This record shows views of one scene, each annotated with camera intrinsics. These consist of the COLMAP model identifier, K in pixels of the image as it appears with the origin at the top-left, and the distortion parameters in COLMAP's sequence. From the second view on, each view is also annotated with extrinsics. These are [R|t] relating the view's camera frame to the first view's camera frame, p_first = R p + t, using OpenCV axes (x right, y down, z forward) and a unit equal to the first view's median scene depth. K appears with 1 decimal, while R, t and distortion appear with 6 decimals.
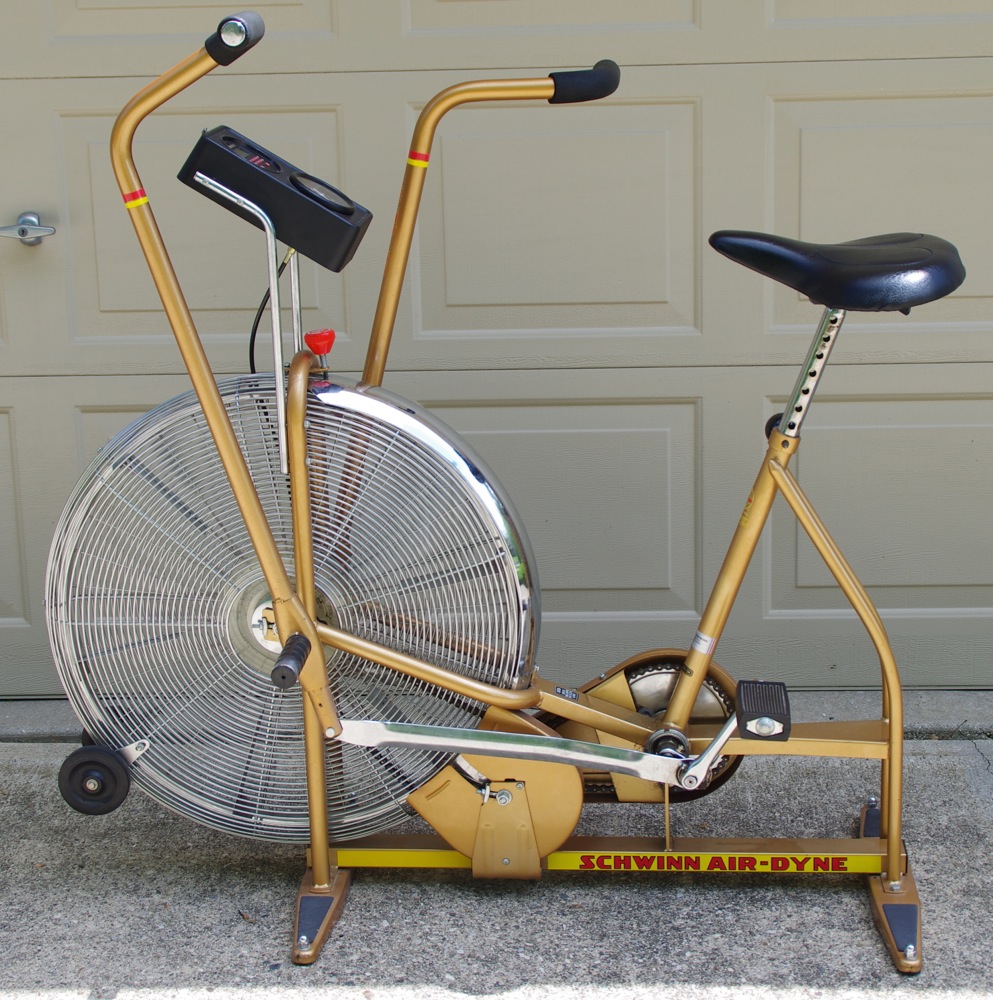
lens RADIAL K [[2030.2, 0, 503.6], [0, 2030.2, 492.4], [0, 0, 1]] dist [0.078894, 0.000000]
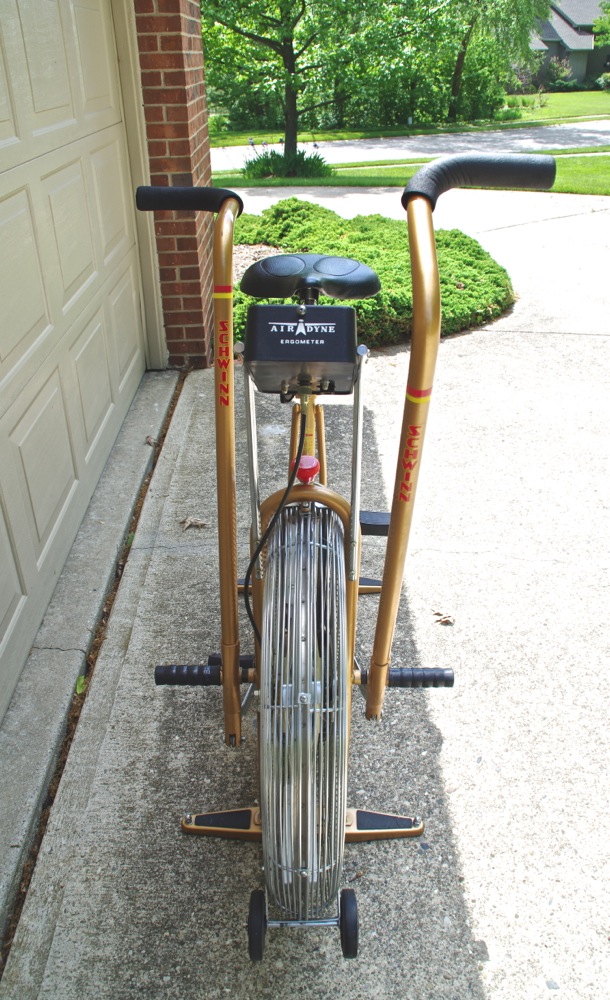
lens RADIAL K [[789.1, 0, 305.0], [0, 789.1, 501.2], [0, 0, 1]] dist [-0.091985, 0.002465]
pose [[-0.063289, -0.477973, 0.876091, -0.457692], [0.265134, 0.838253, 0.476483, -0.252760], [-0.962132, 0.262438, 0.073675, 0.944088]]
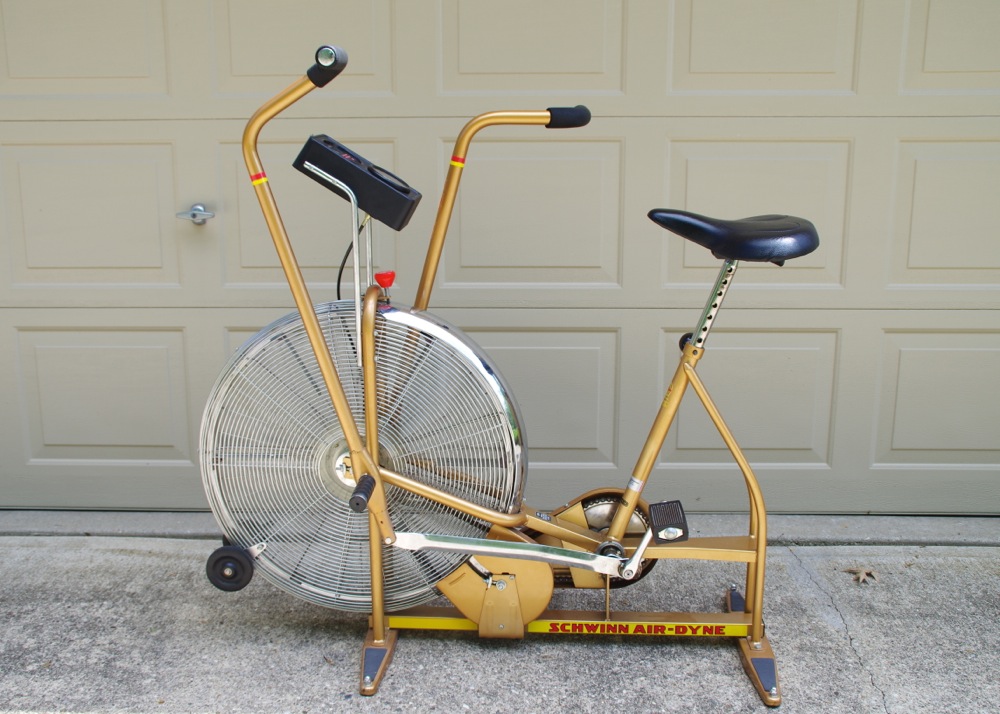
lens RADIAL K [[1071.1, 0, 482.5], [0, 1071.1, 381.4], [0, 0, 1]] dist [-0.020448, 0.000000]
pose [[0.999644, 0.016677, 0.020814, -0.032798], [-0.016343, 0.999737, -0.016104, 0.012310], [-0.021077, 0.015758, 0.999654, 0.205465]]
